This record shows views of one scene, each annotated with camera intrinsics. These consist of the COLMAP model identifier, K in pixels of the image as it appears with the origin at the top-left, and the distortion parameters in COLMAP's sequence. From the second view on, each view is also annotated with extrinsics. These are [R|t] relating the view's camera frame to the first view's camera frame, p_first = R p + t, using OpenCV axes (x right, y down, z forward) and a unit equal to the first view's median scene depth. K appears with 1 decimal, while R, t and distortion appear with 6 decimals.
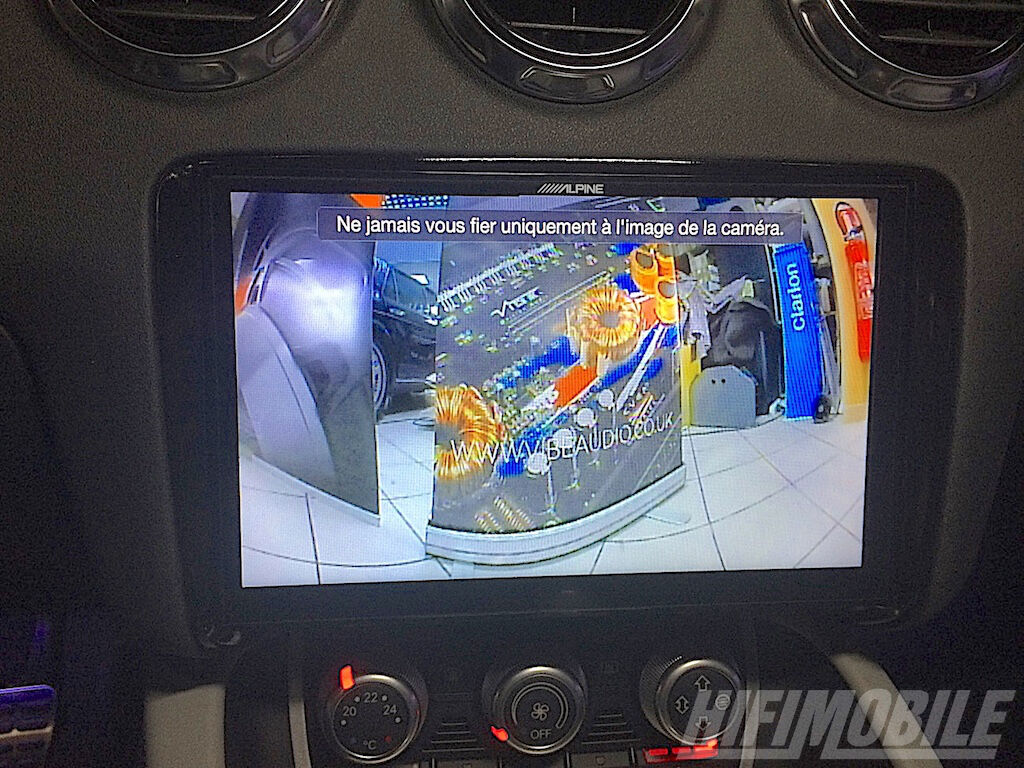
lens RADIAL K [[855.4, 0, 509.1], [0, 855.4, 387.3], [0, 0, 1]] dist [0.029367, -0.044520]
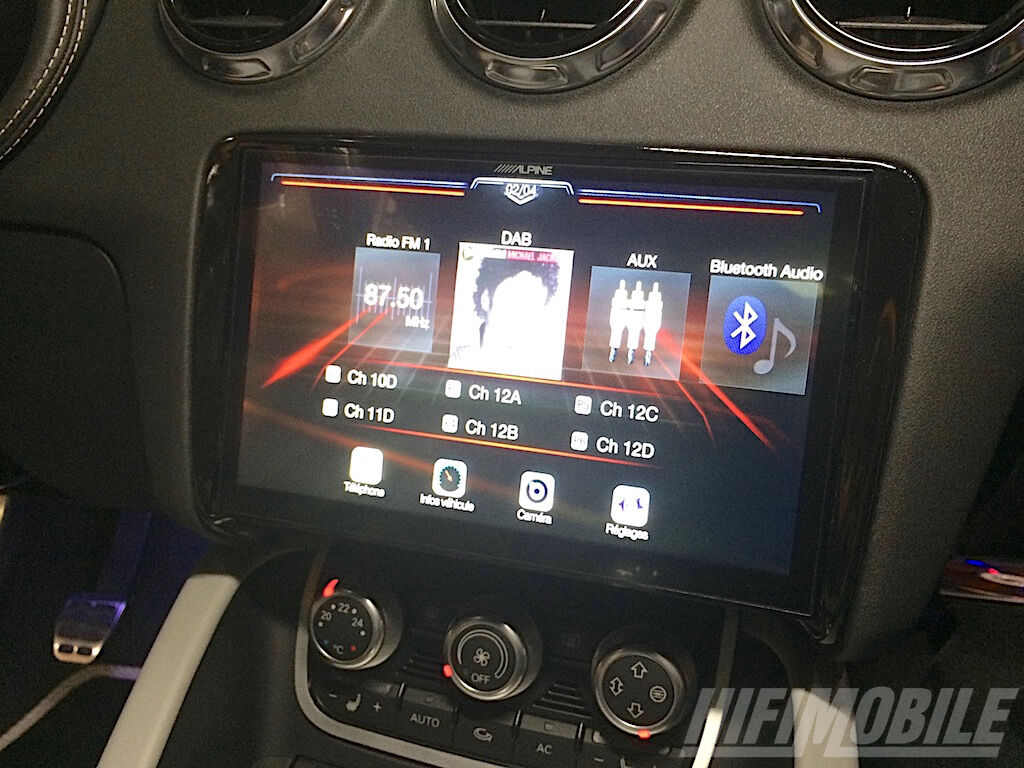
lens RADIAL K [[942.8, 0, 501.5], [0, 942.8, 386.1], [0, 0, 1]] dist [0.013899, 0.000000]
pose [[0.911723, 0.119972, -0.392898, 0.536199], [-0.131673, 0.991289, -0.002855, 0.048036], [0.389133, 0.054337, 0.919578, -0.100702]]
